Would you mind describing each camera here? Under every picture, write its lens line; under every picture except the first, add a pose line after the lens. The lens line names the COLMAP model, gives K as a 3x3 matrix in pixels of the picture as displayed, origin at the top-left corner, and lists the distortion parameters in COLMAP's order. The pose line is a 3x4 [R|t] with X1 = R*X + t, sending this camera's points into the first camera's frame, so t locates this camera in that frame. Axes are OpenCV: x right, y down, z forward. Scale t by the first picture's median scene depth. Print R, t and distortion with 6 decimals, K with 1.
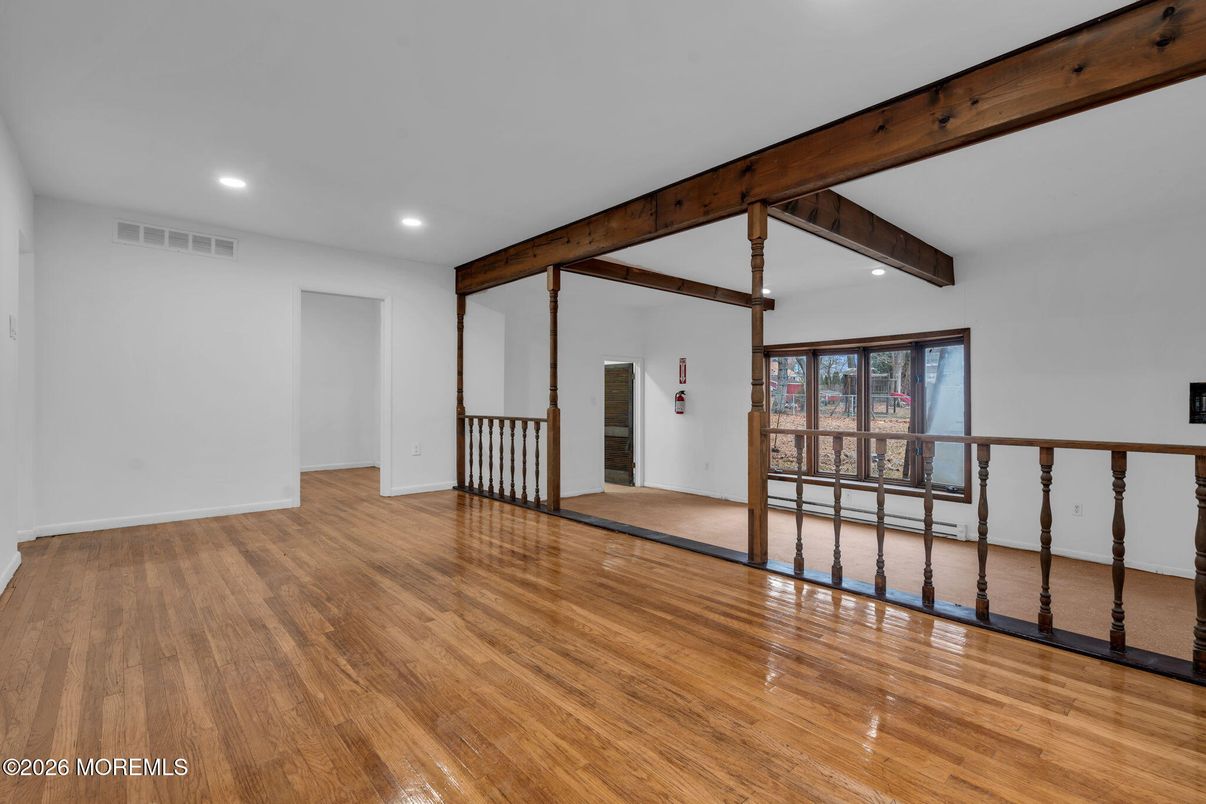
lens RADIAL K [[546.0, 0, 604.0], [0, 546.0, 386.5], [0, 0, 1]] dist [-0.010503, -0.000188]
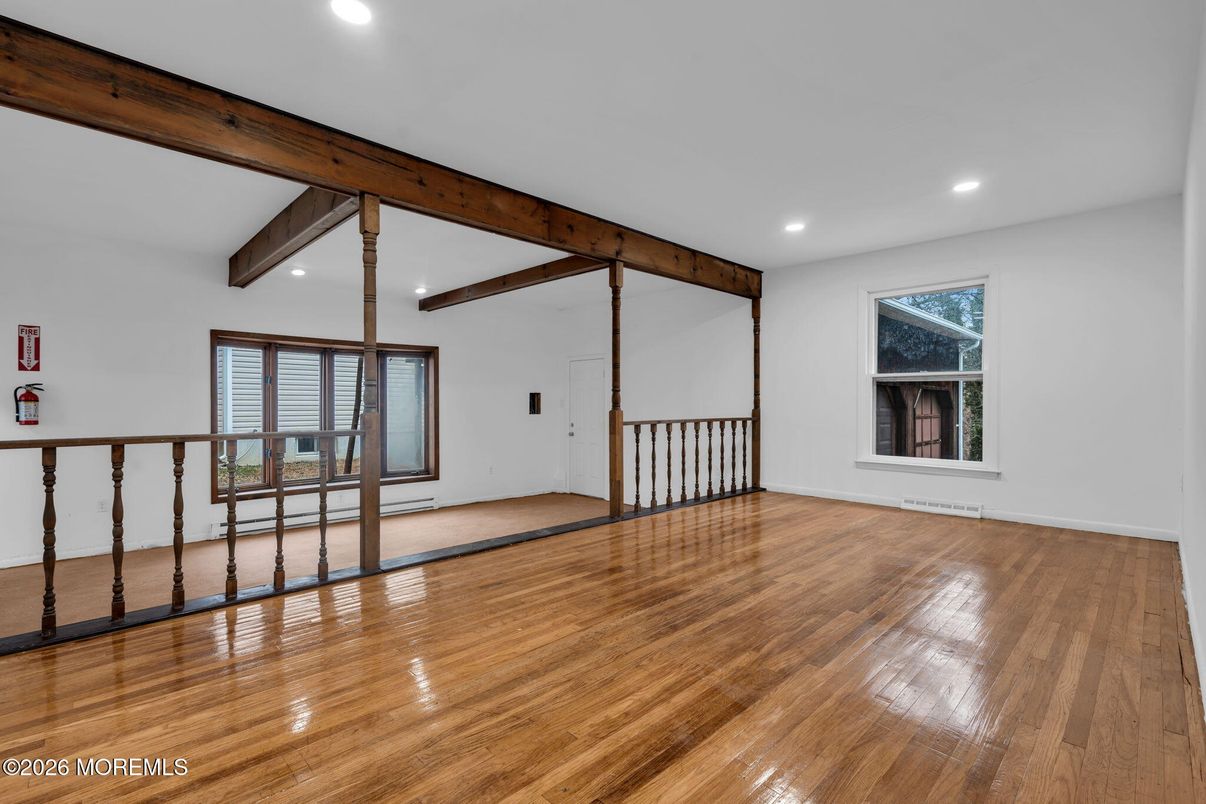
lens RADIAL K [[547.4, 0, 605.2], [0, 547.4, 402.3], [0, 0, 1]] dist [-0.000106, 0.000631]
pose [[-0.051149, -0.001644, 0.998690, -1.187581], [-0.029705, 0.999559, 0.000124, 0.025140], [-0.998249, -0.029659, -0.051175, 1.167262]]
